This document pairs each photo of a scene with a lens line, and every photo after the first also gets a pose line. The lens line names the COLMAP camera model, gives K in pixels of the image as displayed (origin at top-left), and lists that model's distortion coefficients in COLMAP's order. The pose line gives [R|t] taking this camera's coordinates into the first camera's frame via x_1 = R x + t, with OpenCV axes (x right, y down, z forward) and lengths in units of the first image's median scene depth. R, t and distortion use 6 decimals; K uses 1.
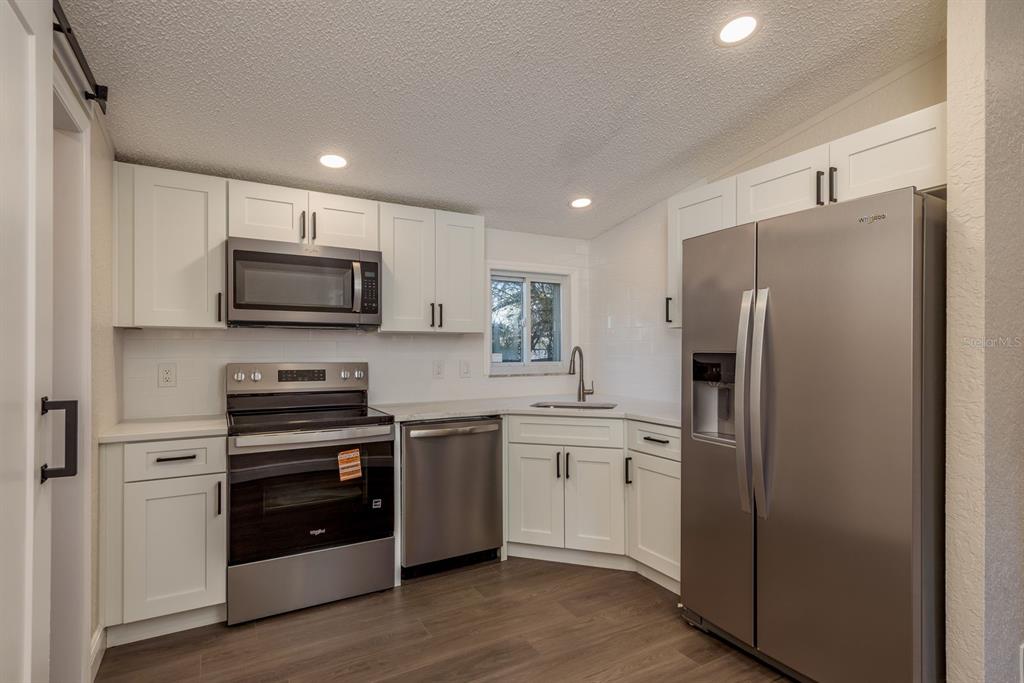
lens RADIAL K [[507.9, 0, 527.6], [0, 507.9, 349.7], [0, 0, 1]] dist [0.002327, -0.000329]
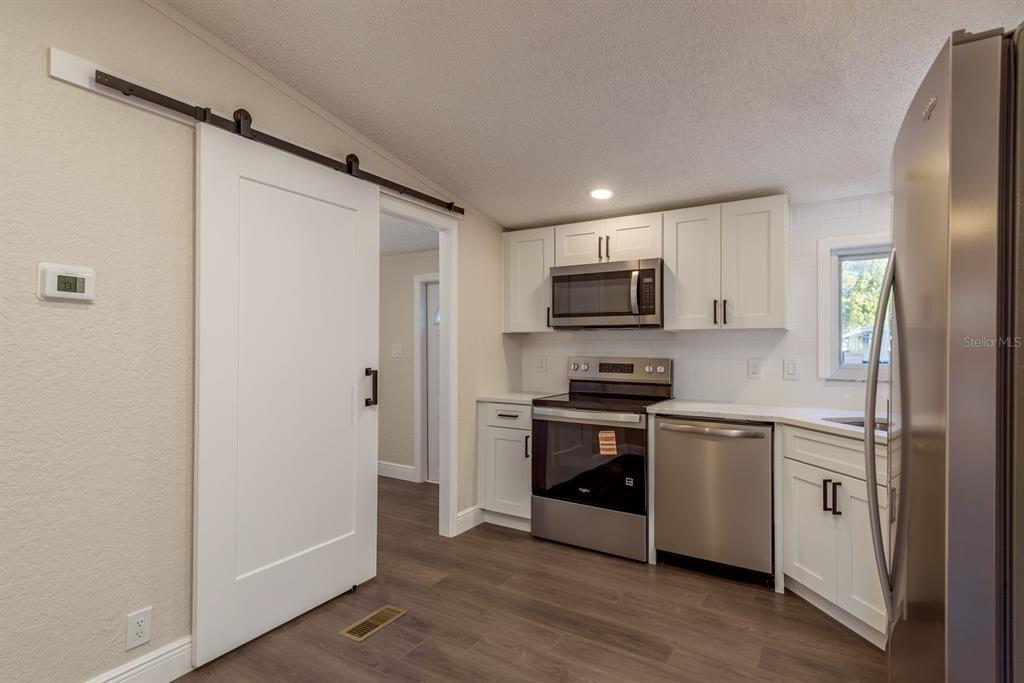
lens RADIAL K [[518.9, 0, 512.0], [0, 518.9, 341.5], [0, 0, 1]] dist [-0.002171, -0.000805]
pose [[0.458406, -0.004856, -0.888729, 0.571215], [-0.001275, 0.999980, -0.006121, -0.005359], [0.888742, 0.003939, 0.458391, 0.208839]]
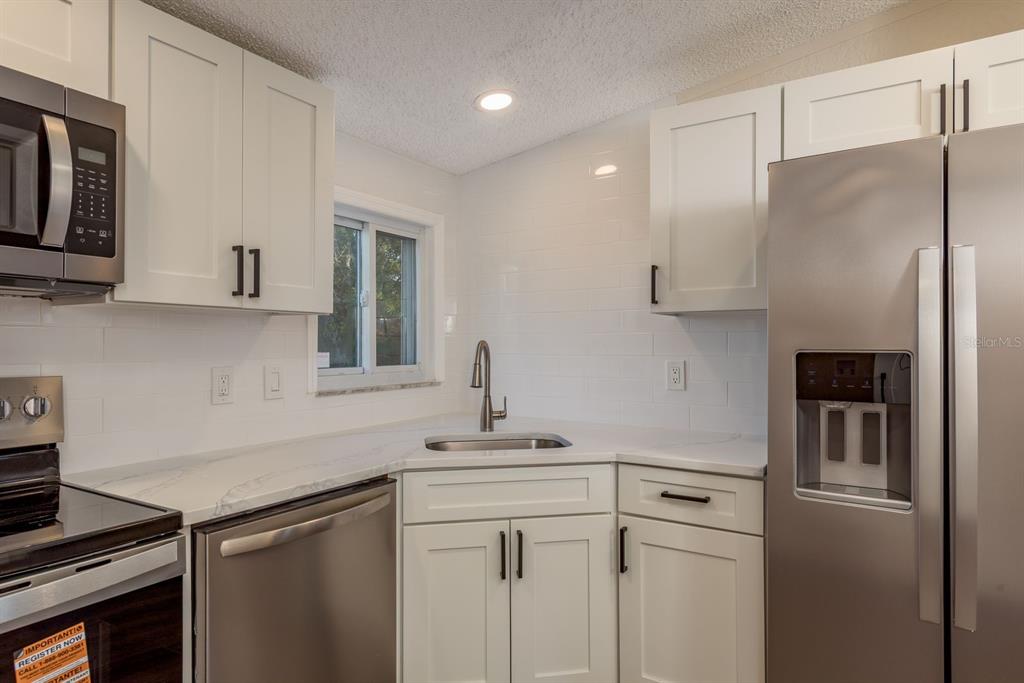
lens RADIAL K [[590.0, 0, 514.8], [0, 590.0, 340.1], [0, 0, 1]] dist [0.005130, -0.000236]
pose [[0.886013, 0.006454, 0.463616, -0.231949], [-0.003146, 0.999964, -0.007909, -0.001798], [-0.463650, 0.005549, 0.886001, 0.437659]]
